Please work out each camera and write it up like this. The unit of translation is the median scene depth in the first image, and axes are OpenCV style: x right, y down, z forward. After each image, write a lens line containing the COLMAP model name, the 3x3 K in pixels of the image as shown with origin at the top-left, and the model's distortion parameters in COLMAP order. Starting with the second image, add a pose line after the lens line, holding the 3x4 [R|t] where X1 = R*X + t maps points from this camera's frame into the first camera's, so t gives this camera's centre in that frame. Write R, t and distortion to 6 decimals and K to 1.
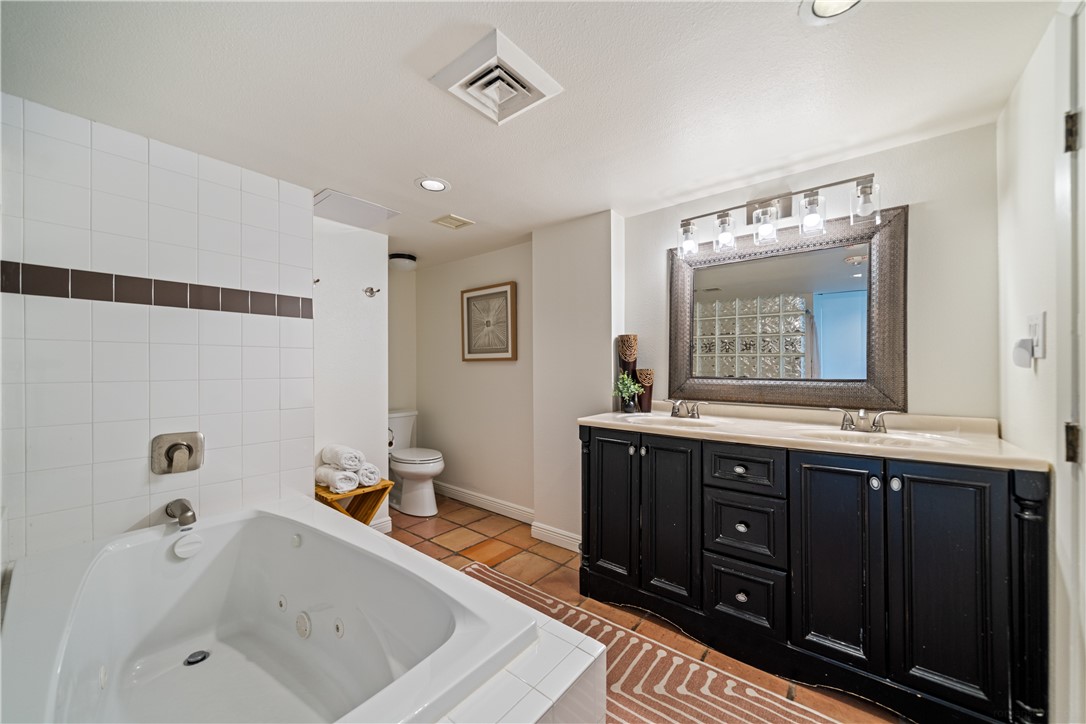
lens RADIAL K [[400.4, 0, 538.9], [0, 400.4, 368.6], [0, 0, 1]] dist [-0.001244, -0.000112]
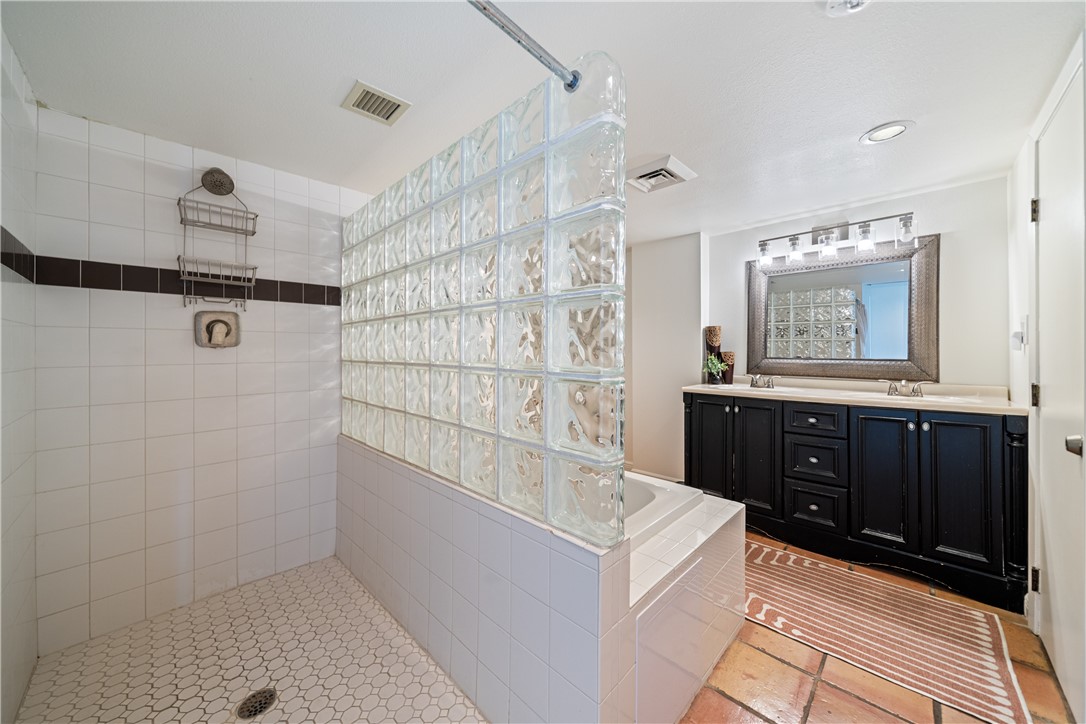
lens RADIAL K [[368.6, 0, 548.2], [0, 368.6, 352.2], [0, 0, 1]] dist [-0.002627, 0.000205]
pose [[0.994846, -0.001499, -0.101382, -0.300744], [0.001696, 0.999997, 0.001864, -0.000558], [0.101379, -0.002026, 0.994846, -0.407642]]
